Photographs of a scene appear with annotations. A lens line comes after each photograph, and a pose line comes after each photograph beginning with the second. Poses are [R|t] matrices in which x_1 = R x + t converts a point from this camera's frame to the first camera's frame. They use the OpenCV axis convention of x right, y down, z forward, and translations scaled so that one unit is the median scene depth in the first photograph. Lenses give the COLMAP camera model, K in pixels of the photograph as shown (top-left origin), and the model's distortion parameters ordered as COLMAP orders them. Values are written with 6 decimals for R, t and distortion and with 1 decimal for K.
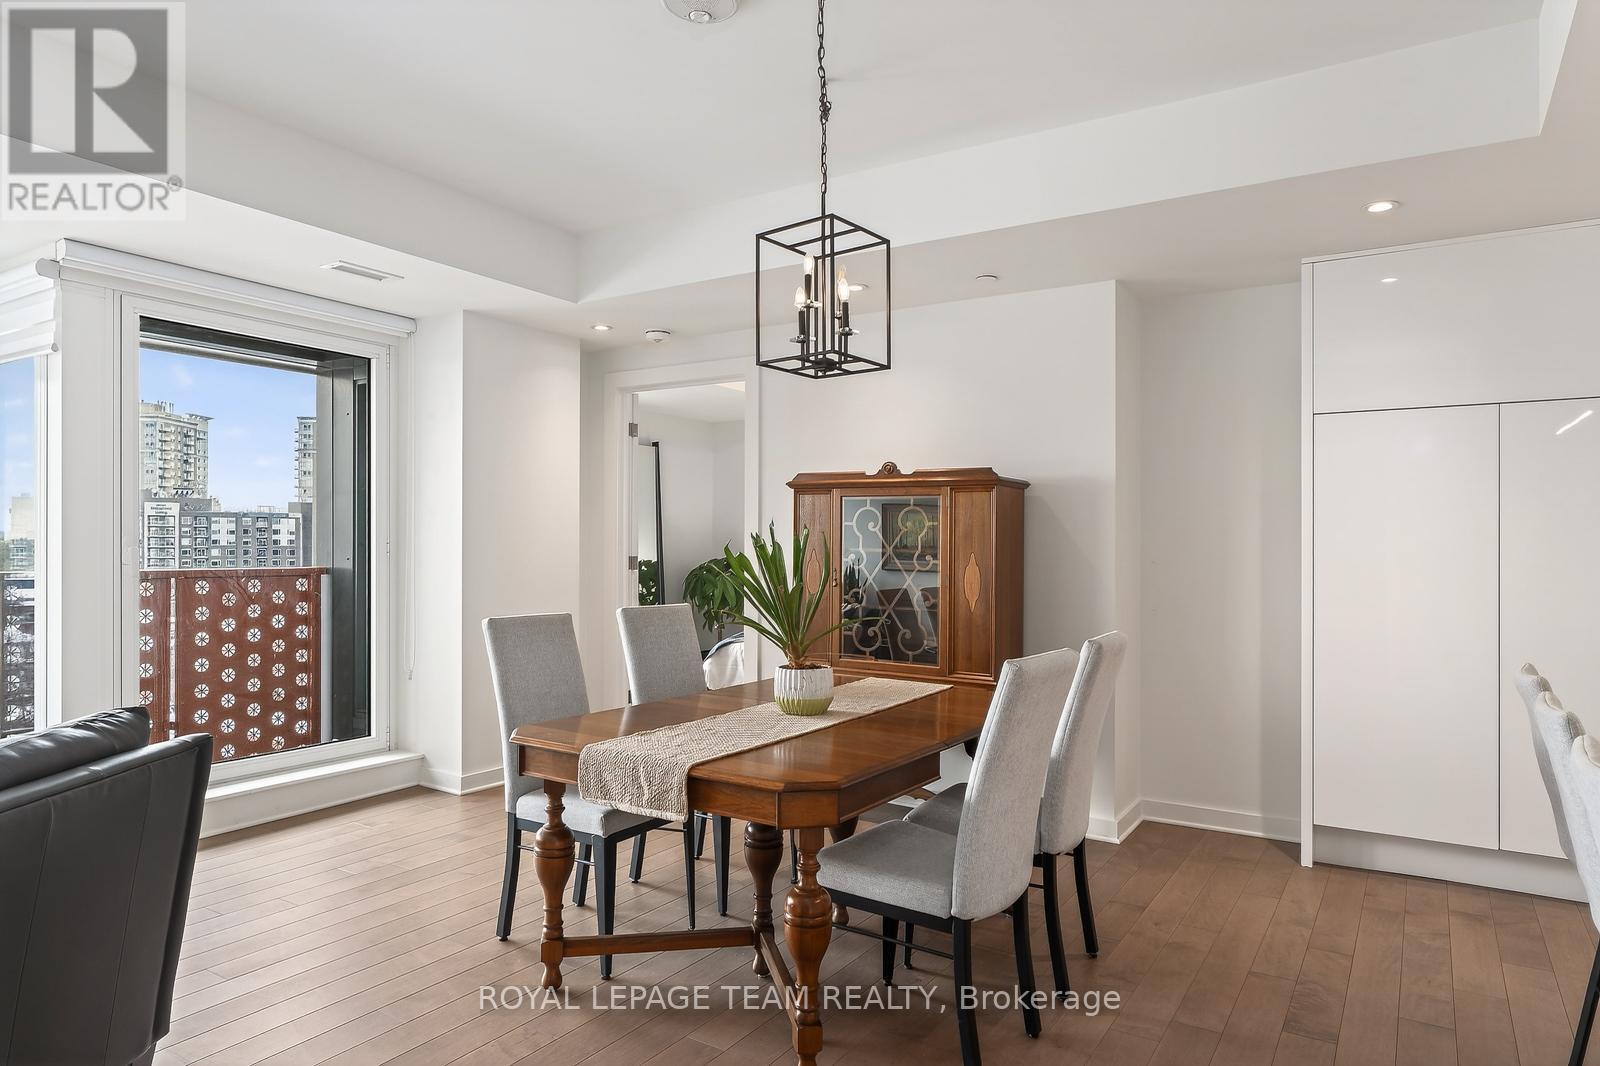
lens RADIAL K [[982.3, 0, 797.5], [0, 982.3, 544.0], [0, 0, 1]] dist [-0.001485, 0.000345]
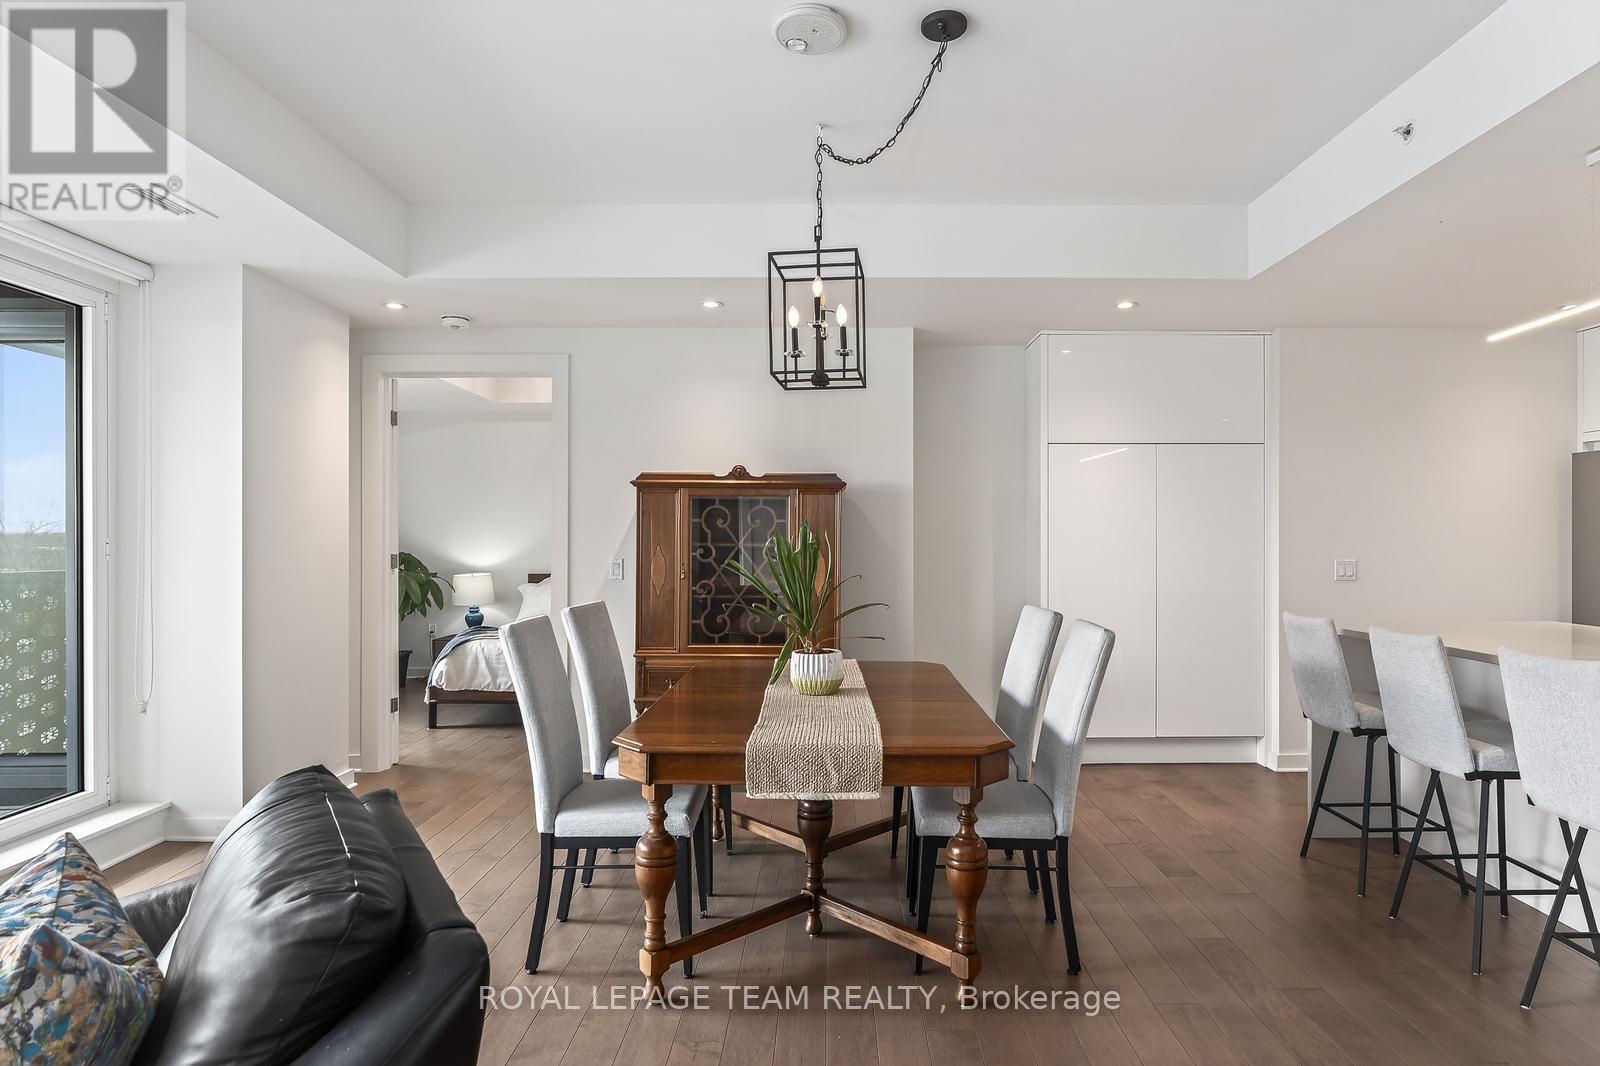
lens RADIAL K [[874.1, 0, 822.7], [0, 874.1, 537.6], [0, 0, 1]] dist [-0.005225, 0.000911]
pose [[0.841002, -0.007563, 0.540979, -0.411113], [0.006409, 0.999971, 0.004015, -0.005576], [-0.540994, 0.000091, 0.841027, 0.131314]]
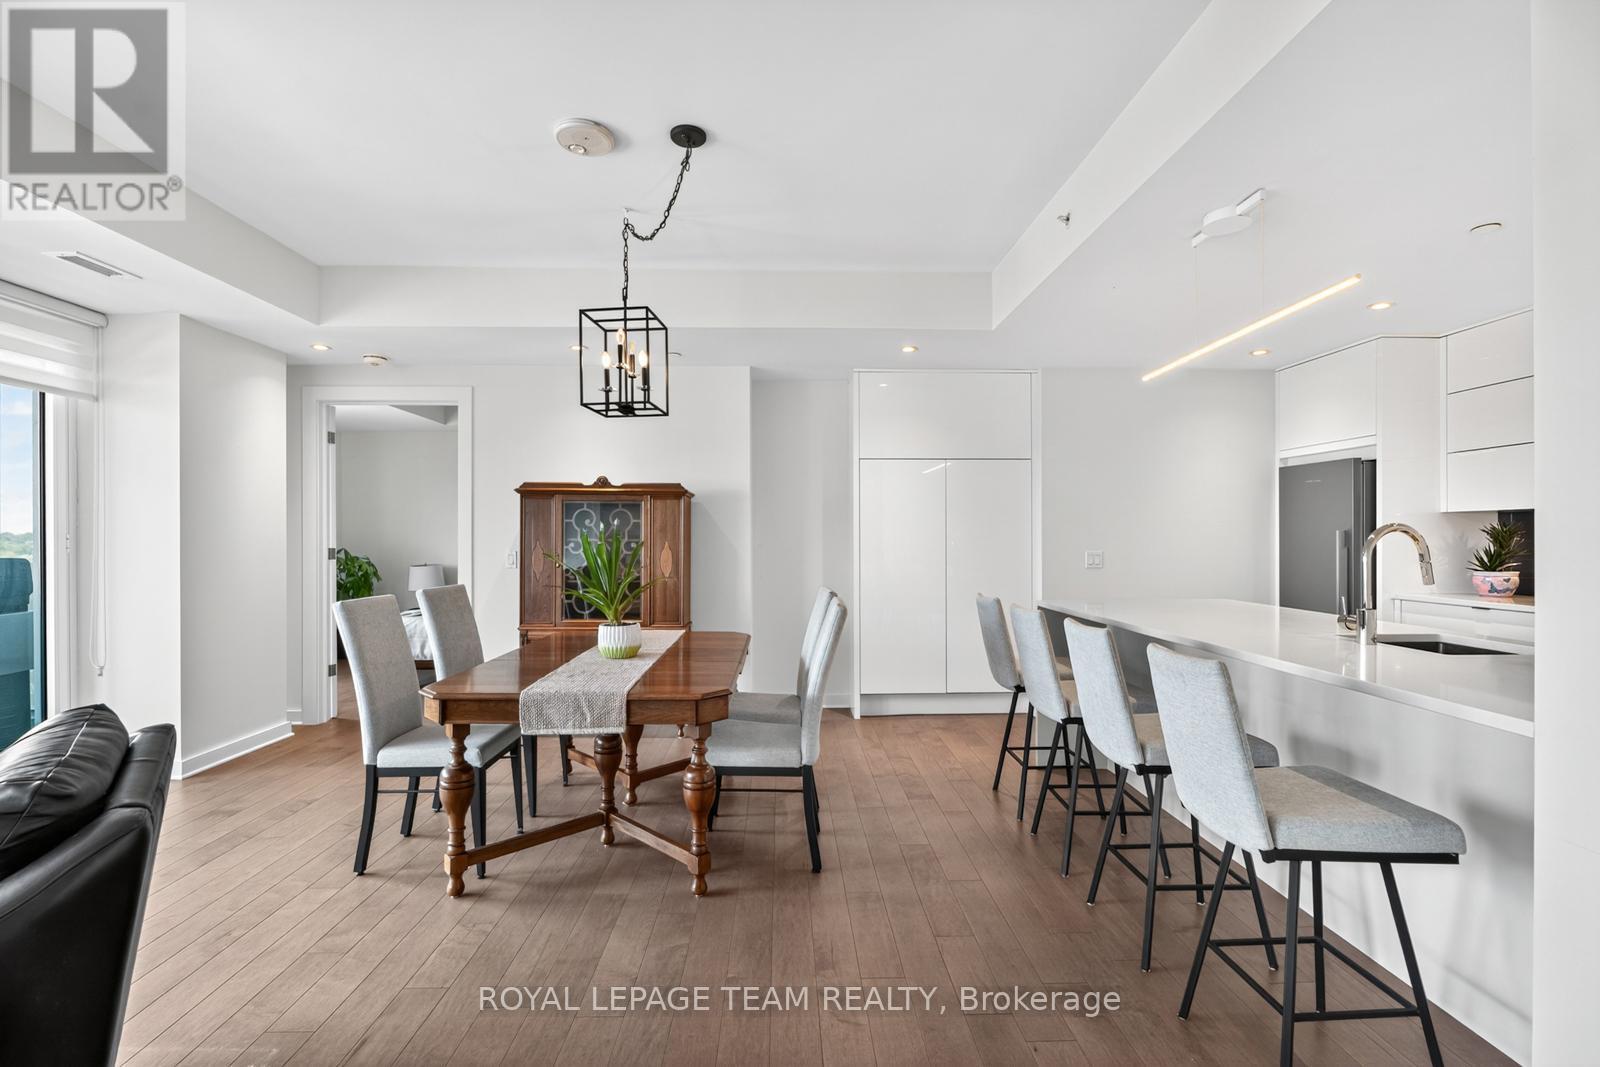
lens RADIAL K [[725.0, 0, 794.5], [0, 725.0, 535.7], [0, 0, 1]] dist [-0.001591, -0.000412]
pose [[0.828455, -0.008659, 0.559989, -0.290578], [0.007496, 0.999962, 0.004373, -0.002389], [-0.560006, 0.000575, 0.828488, -0.001873]]
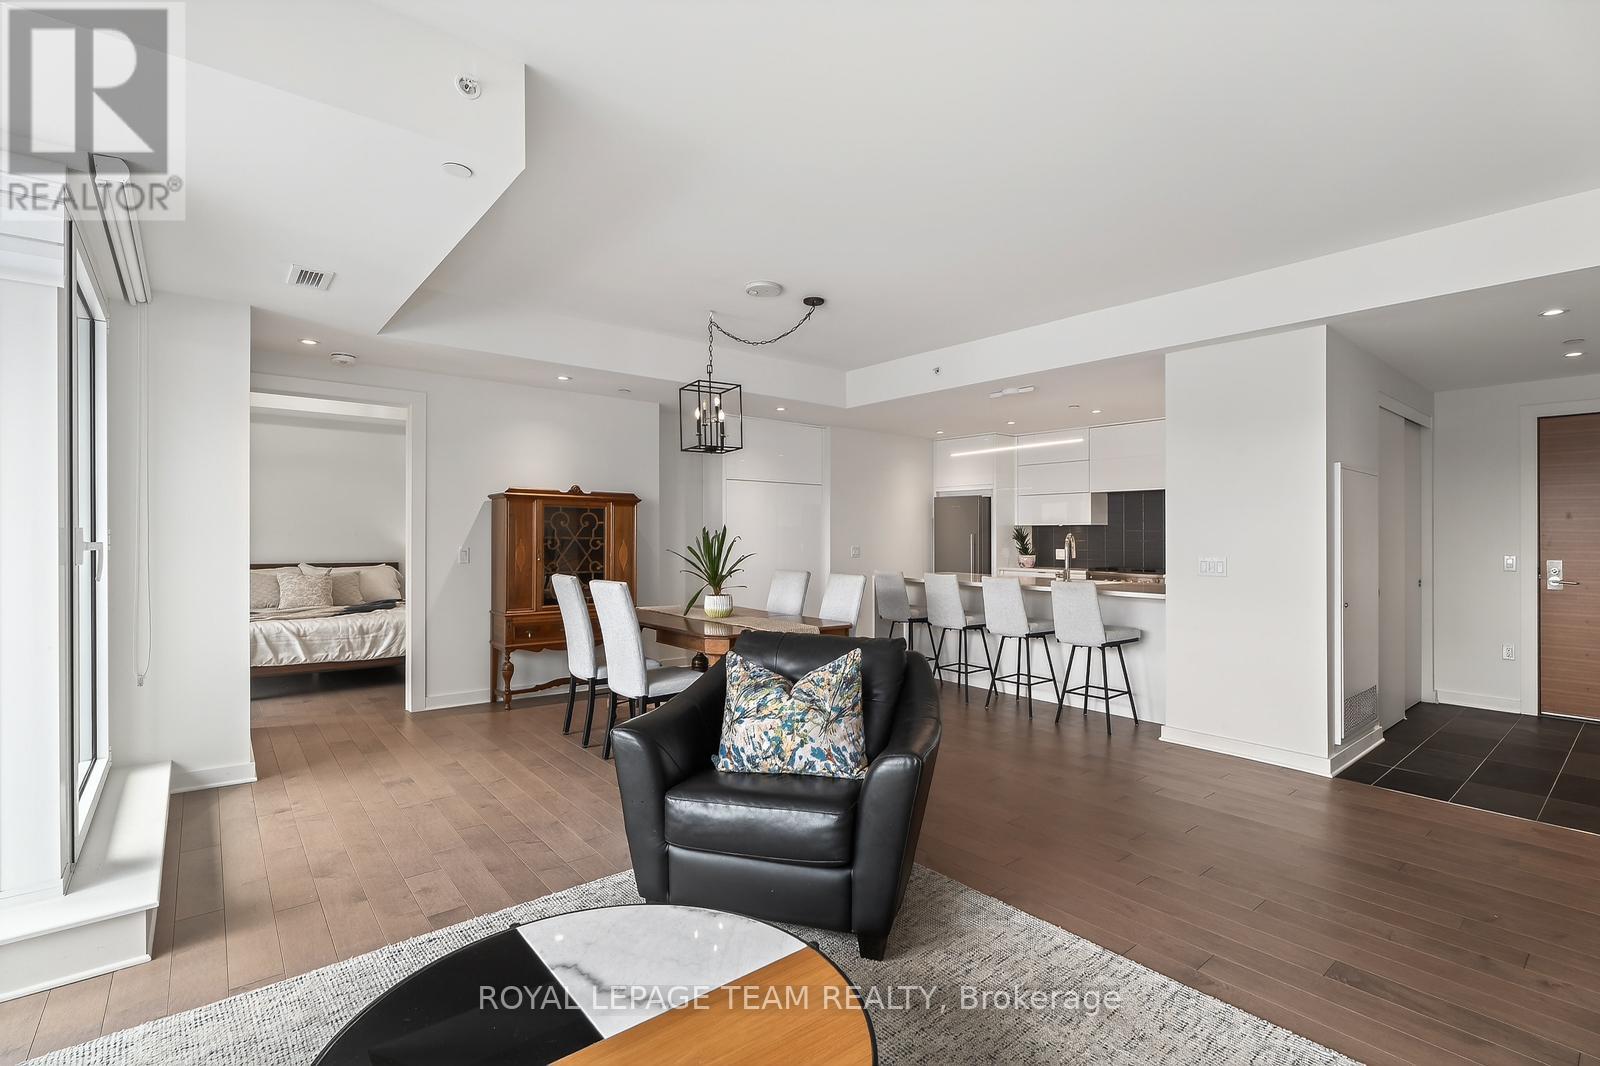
lens RADIAL K [[734.0, 0, 790.8], [0, 734.0, 536.2], [0, 0, 1]] dist [-0.001417, -0.000108]
pose [[0.312763, -0.009159, 0.949787, -1.118288], [-0.004734, 0.999926, 0.011201, -0.014172], [-0.949819, -0.008000, 0.312697, 0.287515]]
